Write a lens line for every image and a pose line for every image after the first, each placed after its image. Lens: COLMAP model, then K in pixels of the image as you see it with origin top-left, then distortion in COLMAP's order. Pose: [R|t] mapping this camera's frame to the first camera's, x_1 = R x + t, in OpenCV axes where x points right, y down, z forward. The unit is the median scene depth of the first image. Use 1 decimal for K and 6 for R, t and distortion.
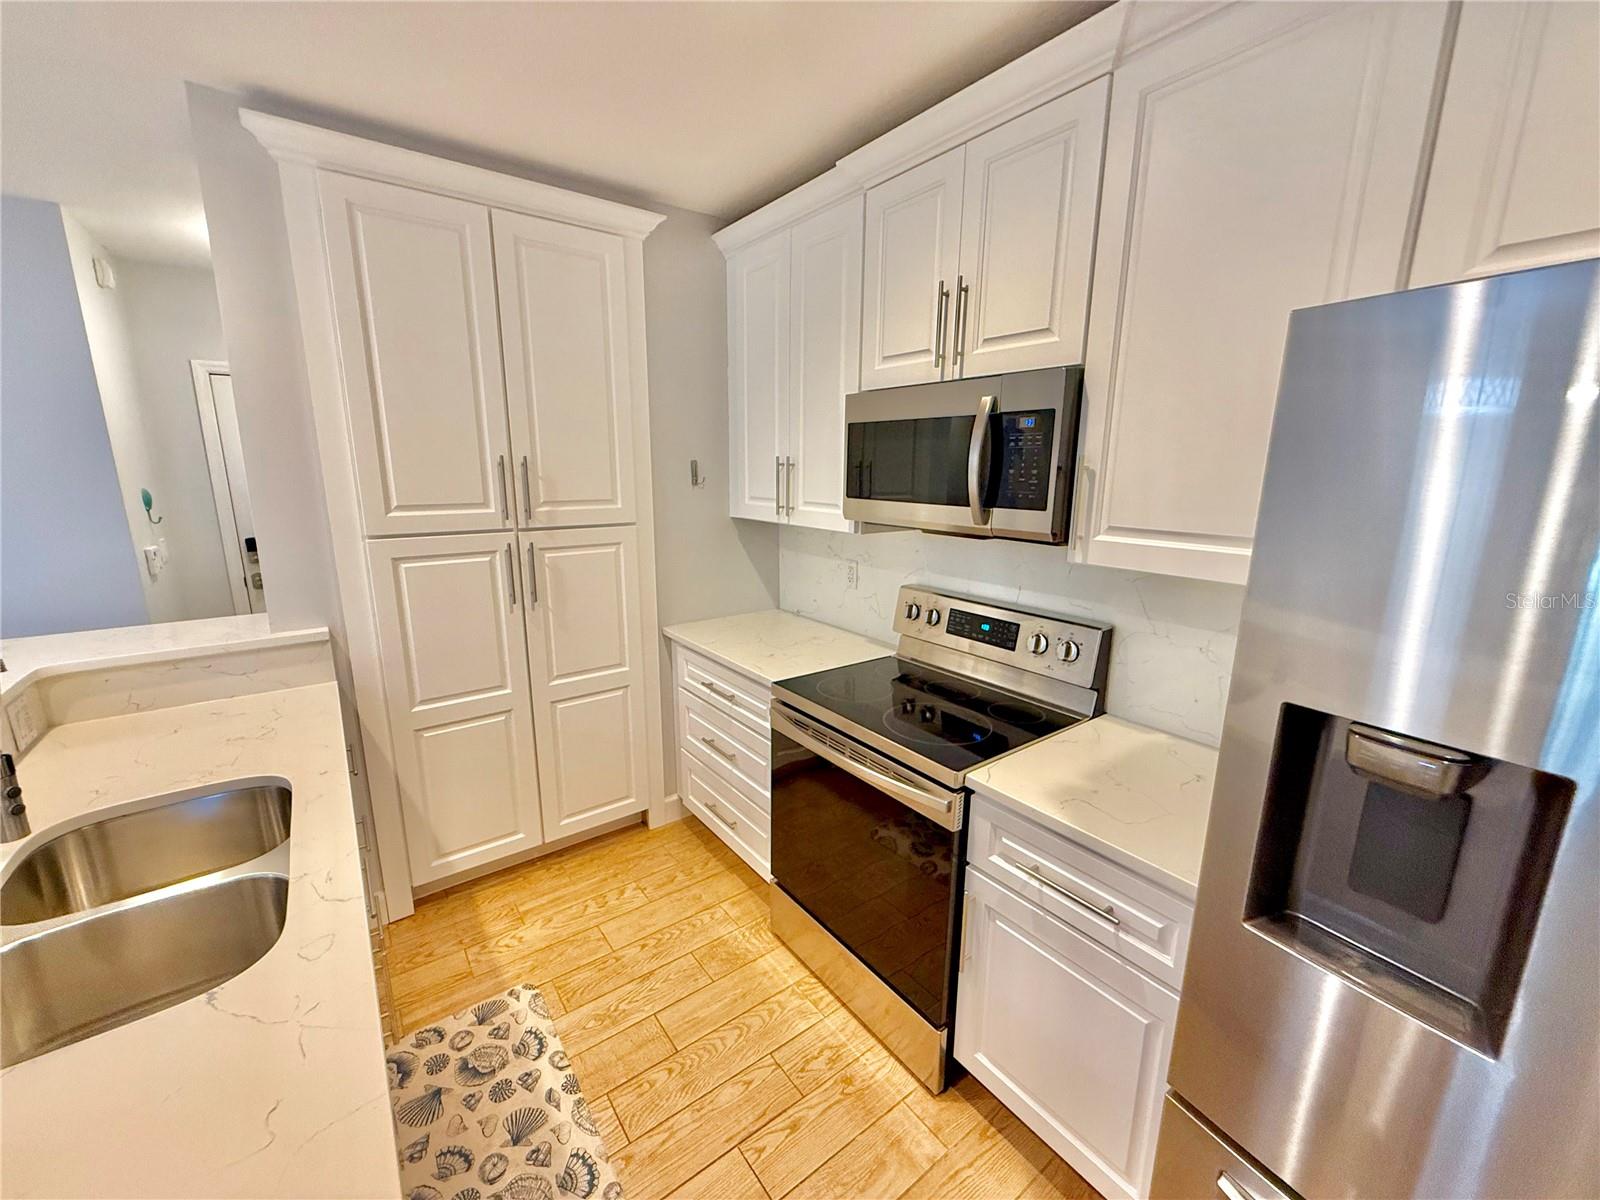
lens RADIAL K [[641.3, 0, 798.6], [0, 641.3, 599.1], [0, 0, 1]] dist [-0.002995, -0.000012]
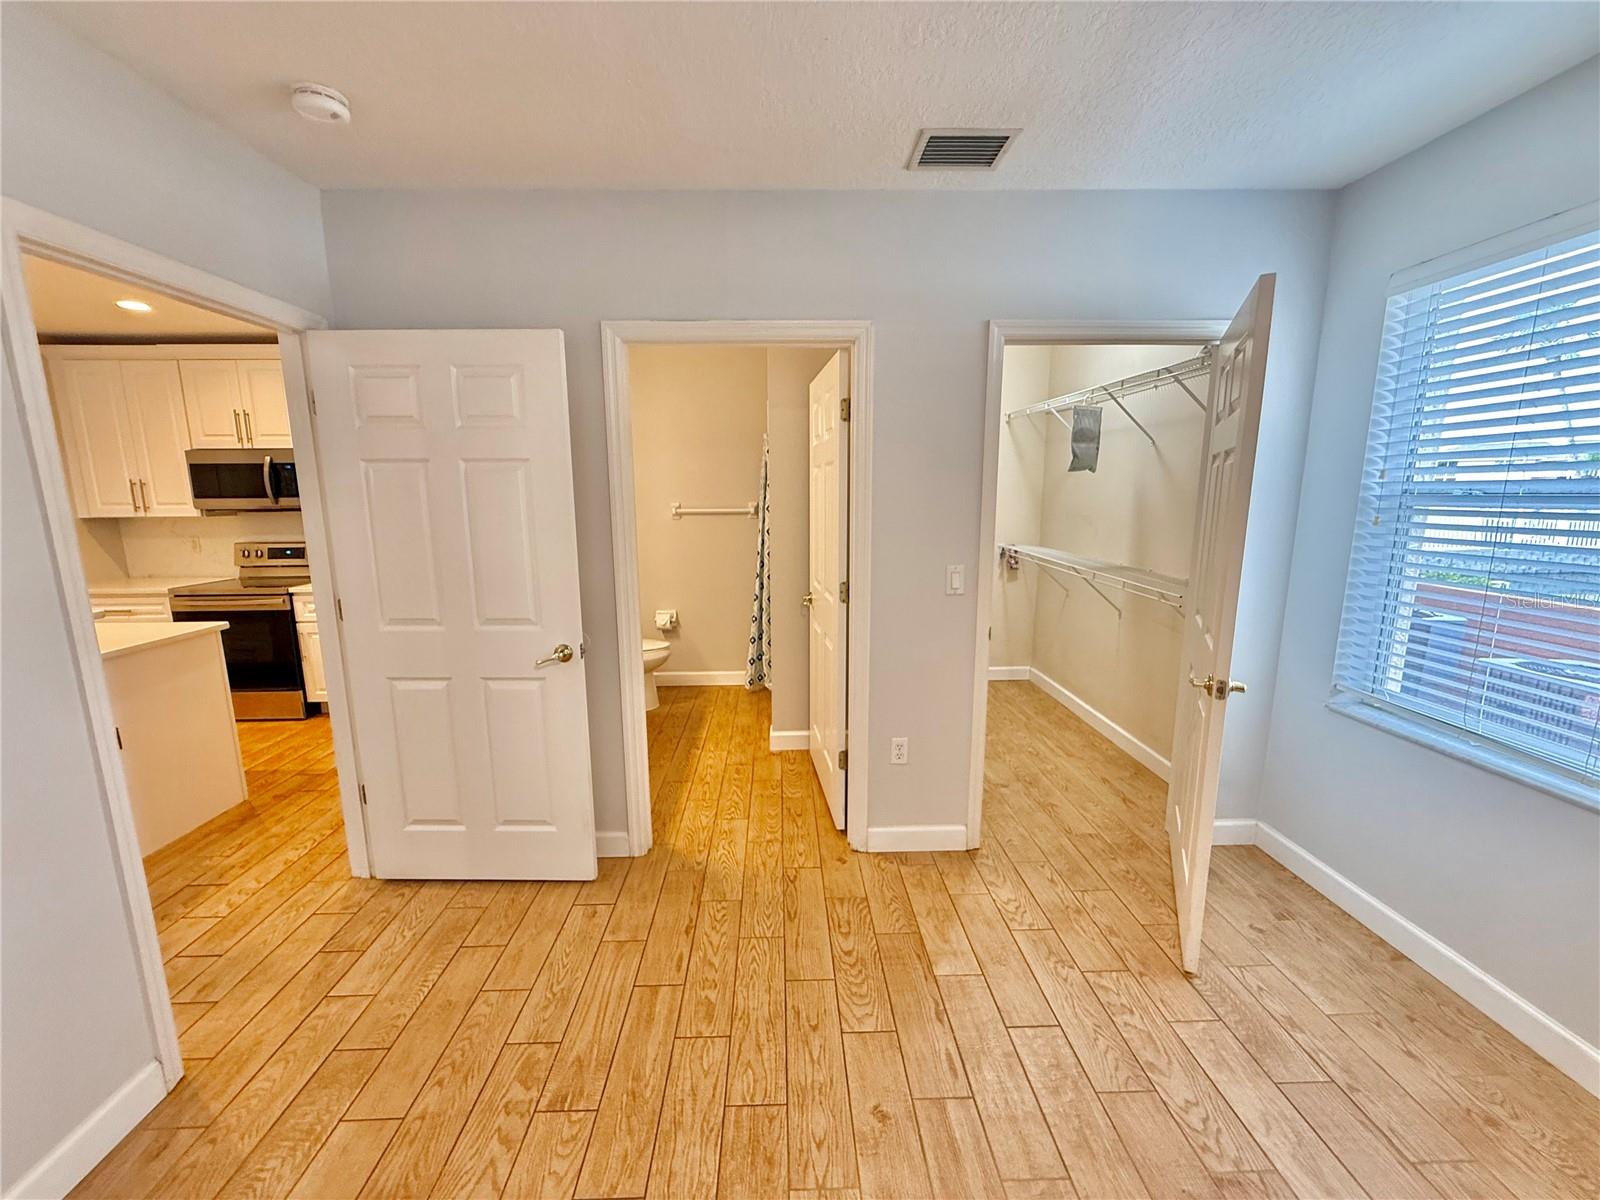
lens RADIAL K [[641.3, 0, 796.3], [0, 641.3, 605.3], [0, 0, 1]] dist [-0.002995, -0.000012]
pose [[0.576207, -0.152980, 0.802859, -0.533664], [0.180748, 0.981855, 0.057365, 0.427957], [-0.797067, 0.112061, 0.593403, -1.805236]]
